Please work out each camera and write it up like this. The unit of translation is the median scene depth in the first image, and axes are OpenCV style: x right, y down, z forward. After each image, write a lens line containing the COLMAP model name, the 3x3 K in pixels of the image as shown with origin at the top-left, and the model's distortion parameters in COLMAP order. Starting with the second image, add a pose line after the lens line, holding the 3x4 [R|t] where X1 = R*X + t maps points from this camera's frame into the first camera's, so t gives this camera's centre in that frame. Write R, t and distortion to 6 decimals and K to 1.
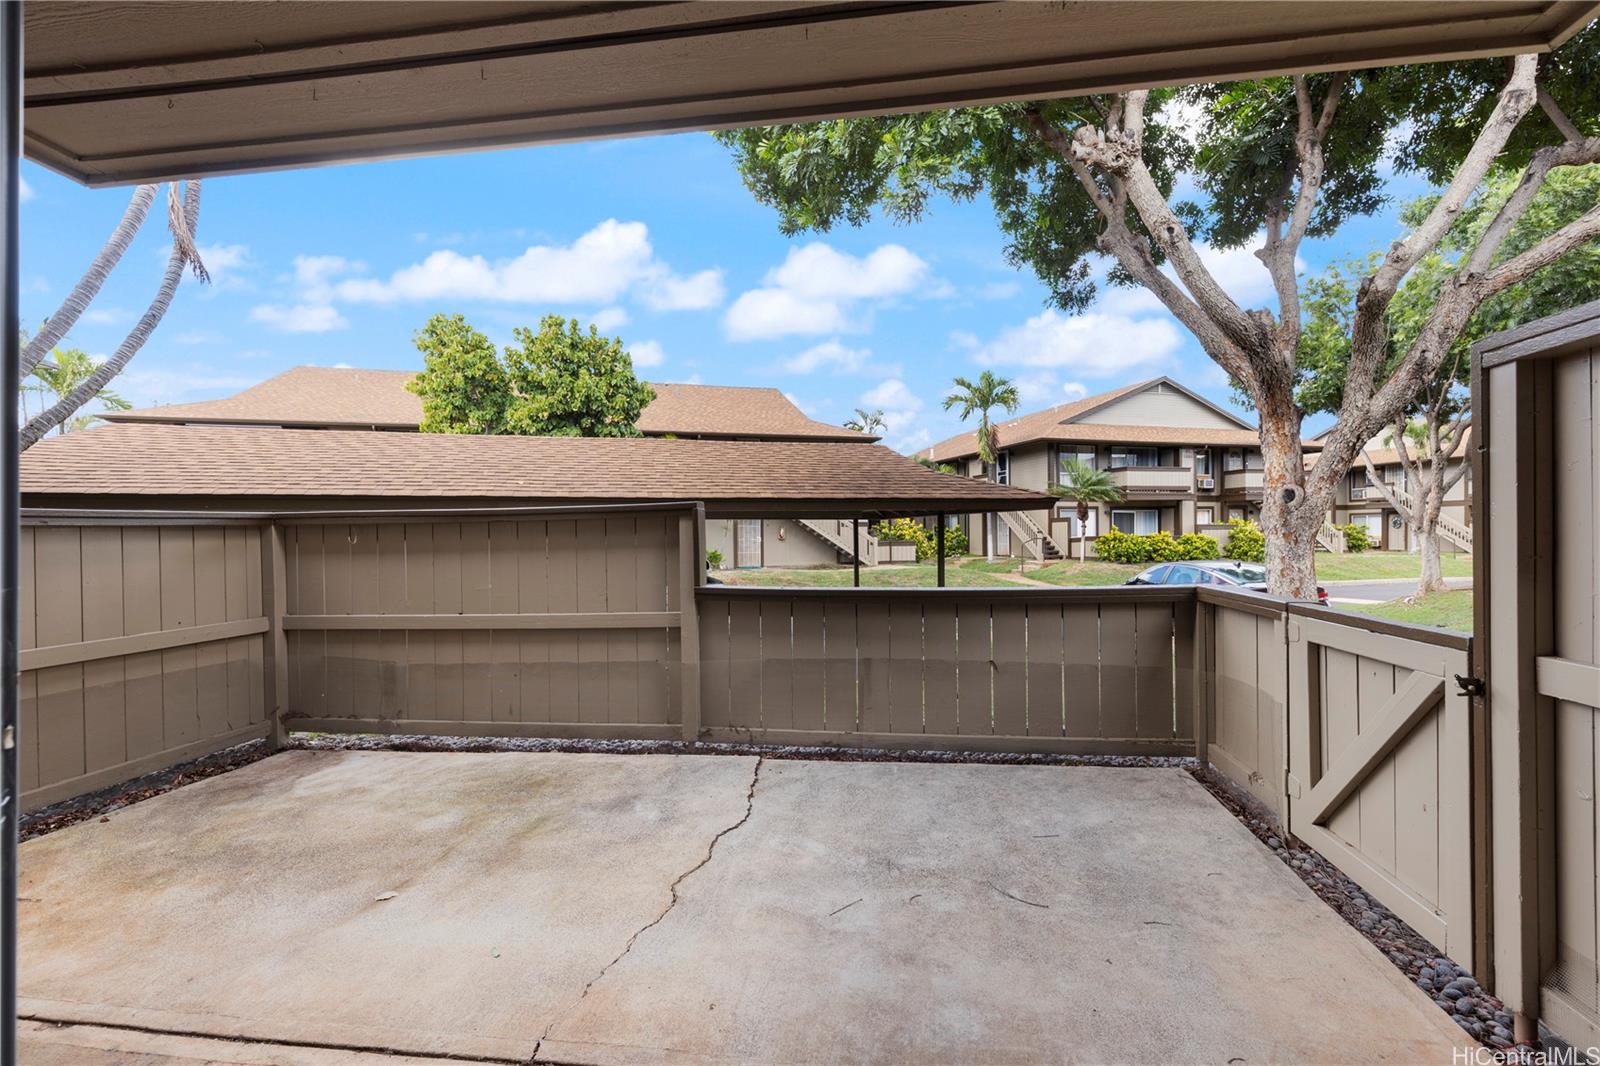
lens RADIAL K [[734.3, 0, 802.9], [0, 734.3, 541.2], [0, 0, 1]] dist [-0.001758, 0.002905]
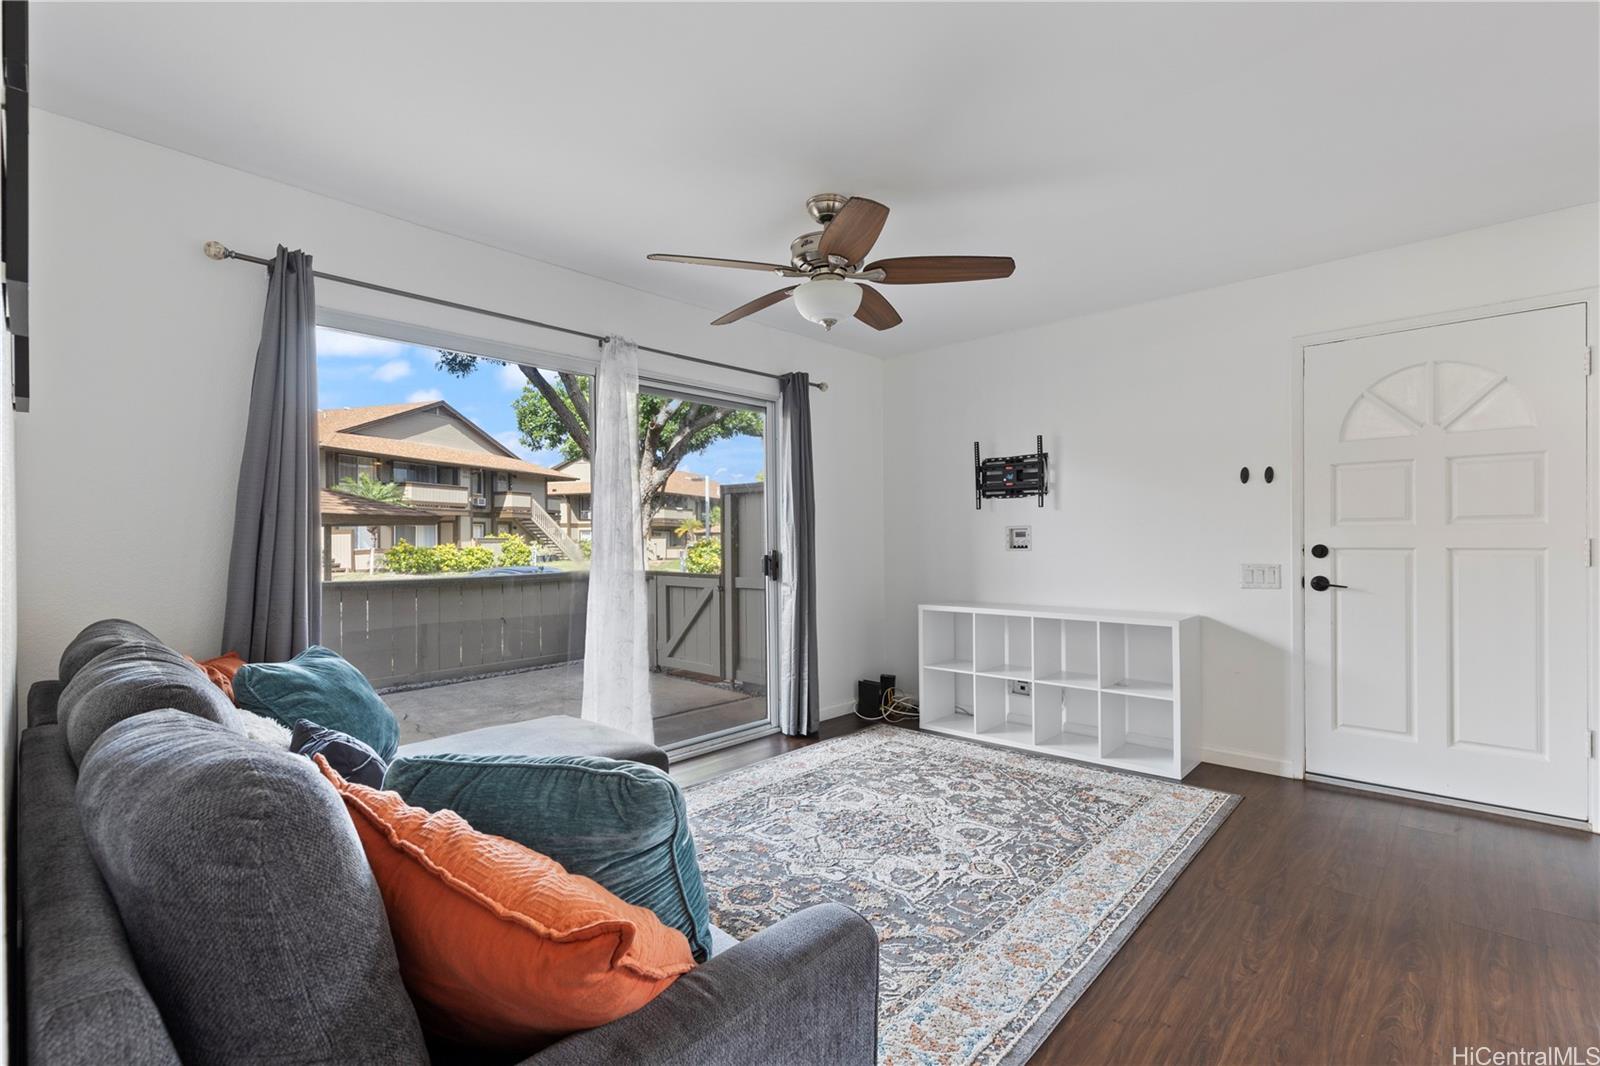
lens RADIAL K [[734.3, 0, 814.8], [0, 734.3, 528.2], [0, 0, 1]] dist [-0.001758, 0.002905]
pose [[0.566409, 0.019578, 0.823892, -0.134863], [0.009668, 0.999491, -0.030398, 0.002344], [-0.824068, 0.025183, 0.565932, -0.105083]]
